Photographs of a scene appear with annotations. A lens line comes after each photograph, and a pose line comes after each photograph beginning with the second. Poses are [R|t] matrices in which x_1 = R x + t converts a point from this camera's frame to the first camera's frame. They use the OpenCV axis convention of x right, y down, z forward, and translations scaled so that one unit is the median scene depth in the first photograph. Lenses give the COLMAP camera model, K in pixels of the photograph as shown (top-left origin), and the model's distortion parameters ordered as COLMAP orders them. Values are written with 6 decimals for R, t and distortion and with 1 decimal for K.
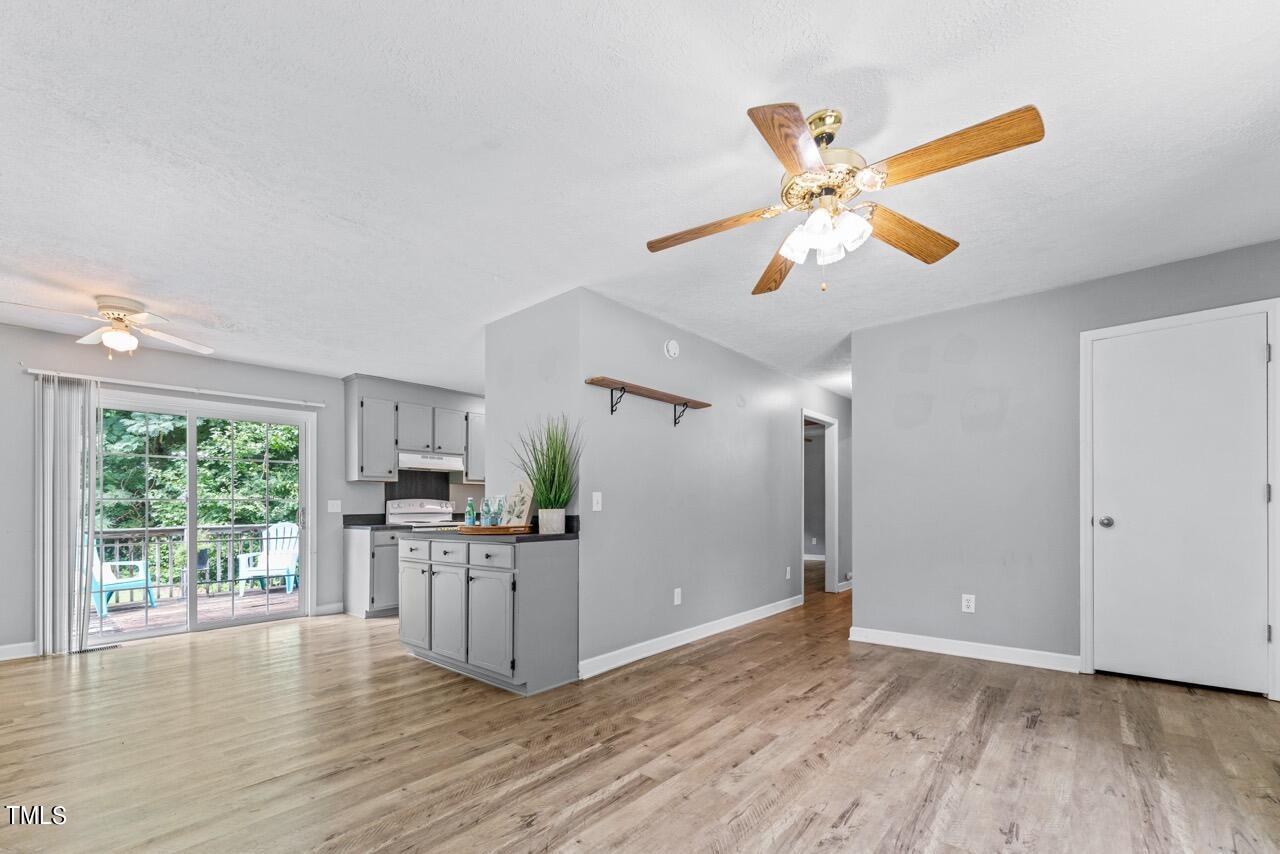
lens RADIAL K [[537.2, 0, 638.2], [0, 537.2, 506.8], [0, 0, 1]] dist [-0.000192, -0.000011]
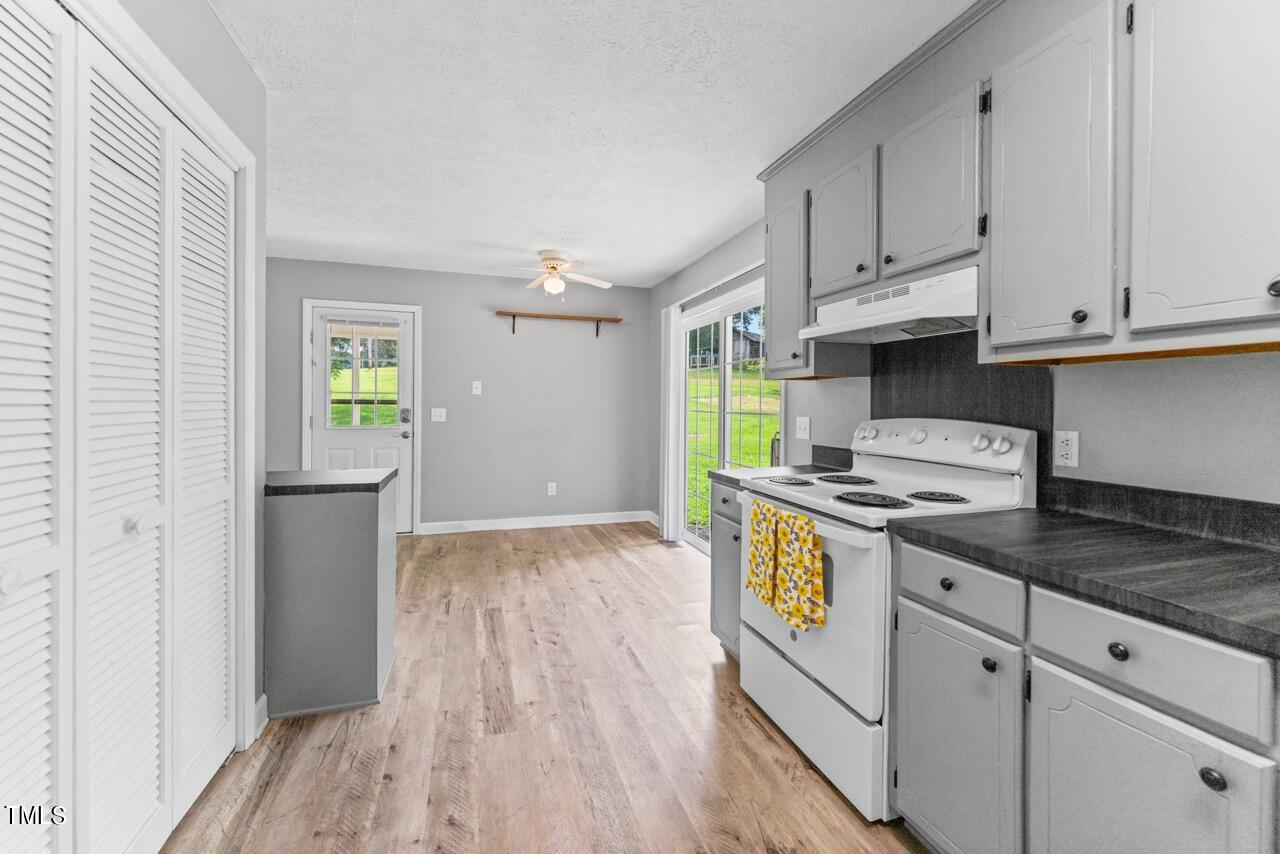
lens RADIAL K [[513.3, 0, 638.9], [0, 513.3, 406.7], [0, 0, 1]] dist [-0.001425, -0.000083]
pose [[-0.518554, 0.013941, -0.854931, -0.028705], [0.000567, 0.999872, 0.015961, -0.026536], [0.855044, 0.007792, -0.518496, 0.990330]]
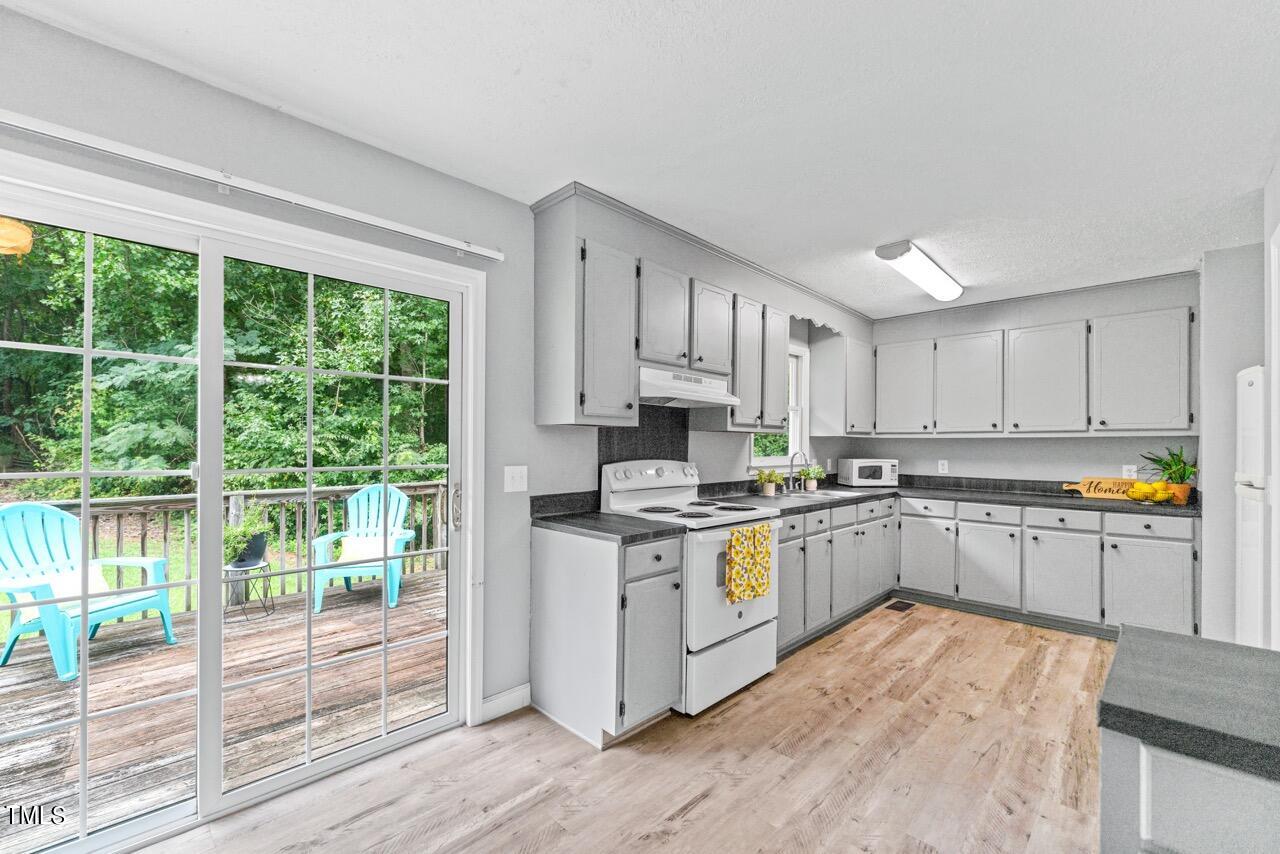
lens RADIAL K [[522.7, 0, 641.0], [0, 522.7, 450.9], [0, 0, 1]] dist [-0.003636, -0.000163]
pose [[0.997563, 0.016874, -0.067701, -0.374992], [-0.016164, 0.999809, 0.011019, -0.027879], [0.067874, -0.009898, 0.997645, 0.489920]]
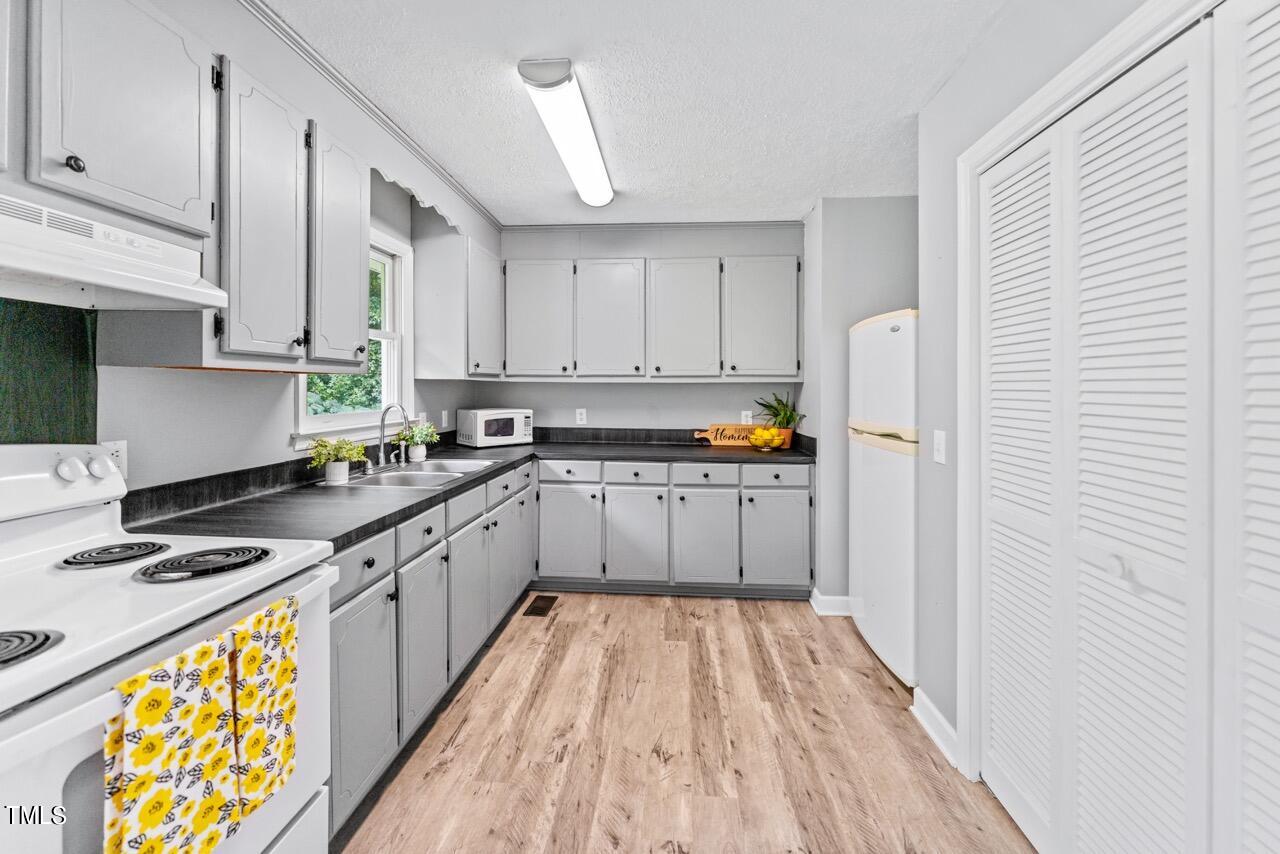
lens RADIAL K [[519.0, 0, 640.3], [0, 519.0, 391.1], [0, 0, 1]] dist [-0.000979, -0.000018]
pose [[0.805324, 0.009665, 0.592756, -0.307349], [-0.012495, 0.999922, 0.000671, -0.035515], [-0.592703, -0.007947, 0.805382, 0.718409]]
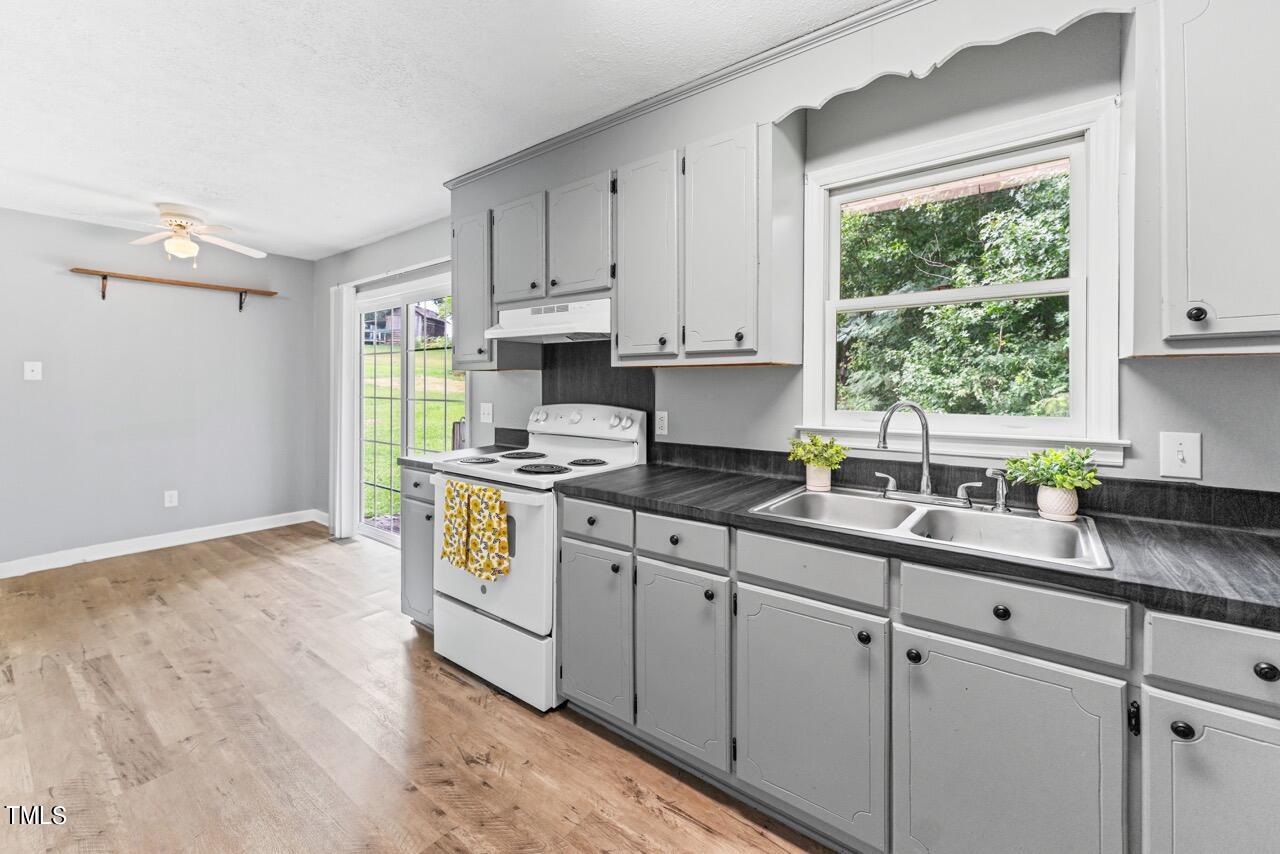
lens RADIAL K [[523.5, 0, 635.6], [0, 523.5, 385.6], [0, 0, 1]] dist [0.000093, 0.000244]
pose [[0.055717, 0.014005, -0.998348, 0.036506], [-0.001176, 0.999902, 0.013961, -0.035218], [0.998446, 0.000396, 0.055728, 0.998380]]
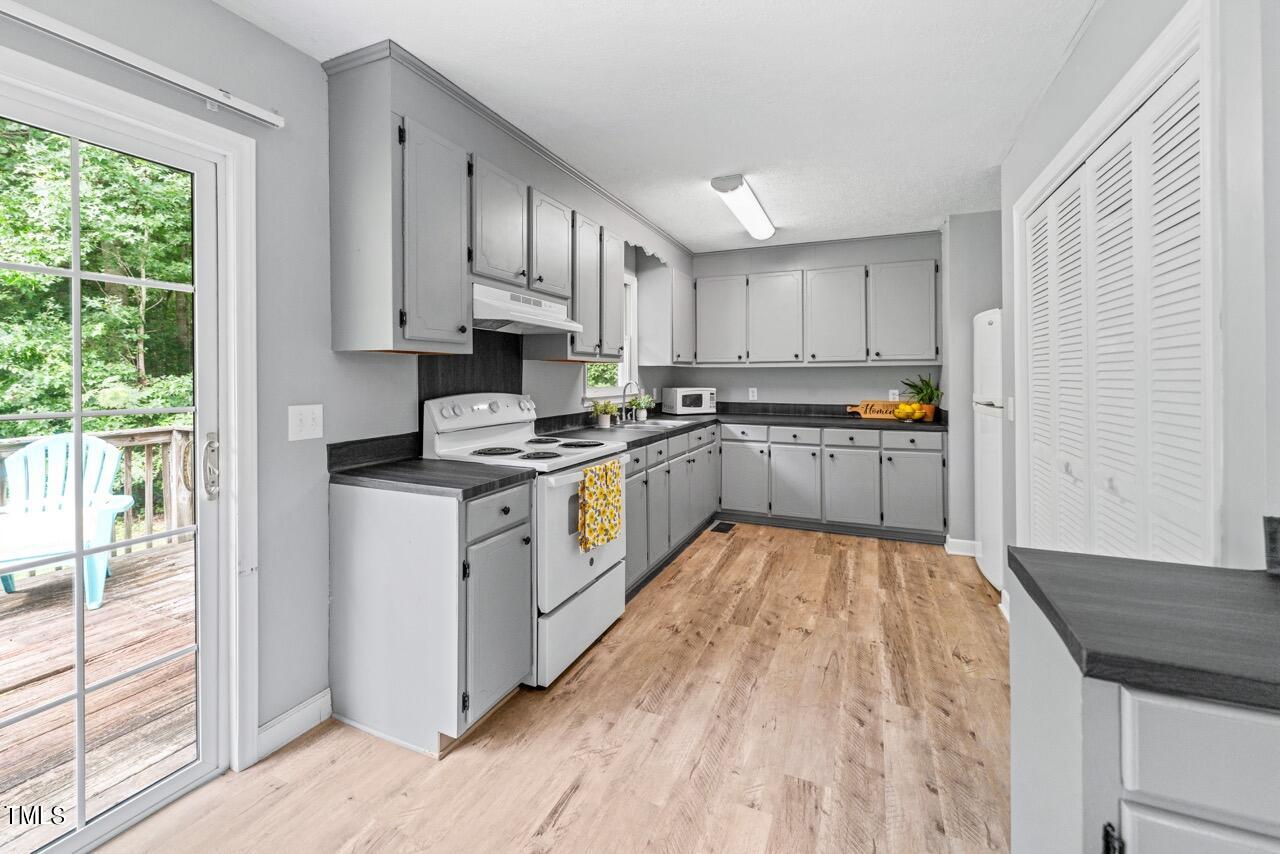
lens RADIAL K [[525.4, 0, 636.7], [0, 525.4, 380.6], [0, 0, 1]] dist [-0.000206, 0.000084]
pose [[0.957258, 0.006083, 0.289171, -0.402218], [-0.008241, 0.999947, 0.006245, -0.028068], [-0.289118, -0.008361, 0.957257, 0.536834]]
